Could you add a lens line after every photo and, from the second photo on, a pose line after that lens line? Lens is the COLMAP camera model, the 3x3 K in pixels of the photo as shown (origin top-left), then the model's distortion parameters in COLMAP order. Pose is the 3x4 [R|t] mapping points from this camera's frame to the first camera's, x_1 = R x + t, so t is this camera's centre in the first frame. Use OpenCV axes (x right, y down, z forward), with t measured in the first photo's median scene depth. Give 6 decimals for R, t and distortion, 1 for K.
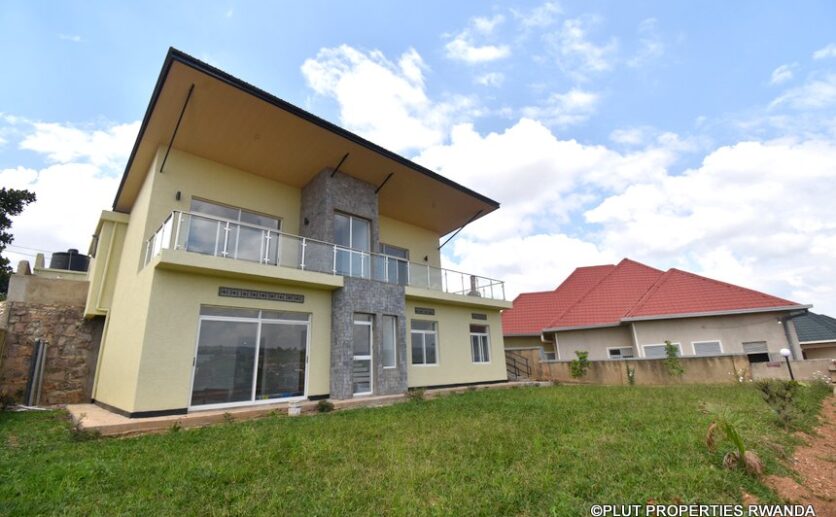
lens RADIAL K [[367.9, 0, 418.2], [0, 367.9, 252.9], [0, 0, 1]] dist [-0.012551, -0.007926]
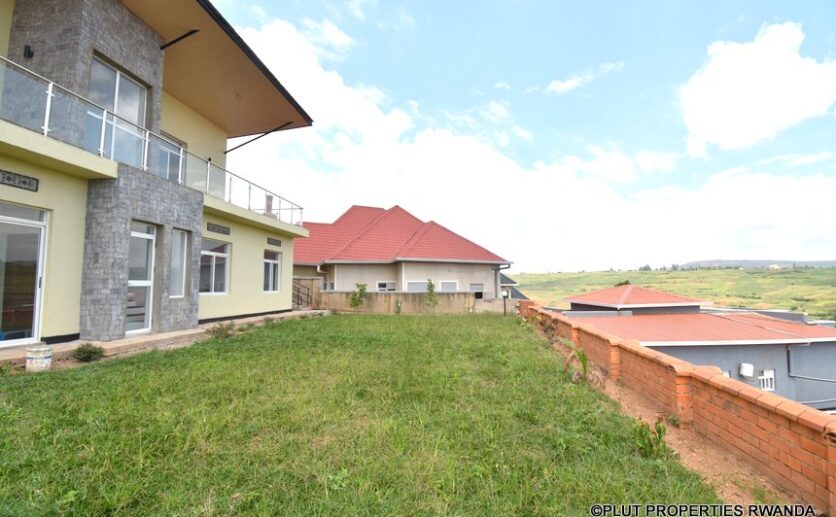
lens RADIAL K [[367.9, 0, 423.6], [0, 367.9, 258.8], [0, 0, 1]] dist [-0.012551, -0.007926]
pose [[0.758781, 0.085101, 0.645763, -0.147484], [-0.217597, 0.967587, 0.128168, 0.021961], [-0.613925, -0.237768, 0.752704, 0.106341]]
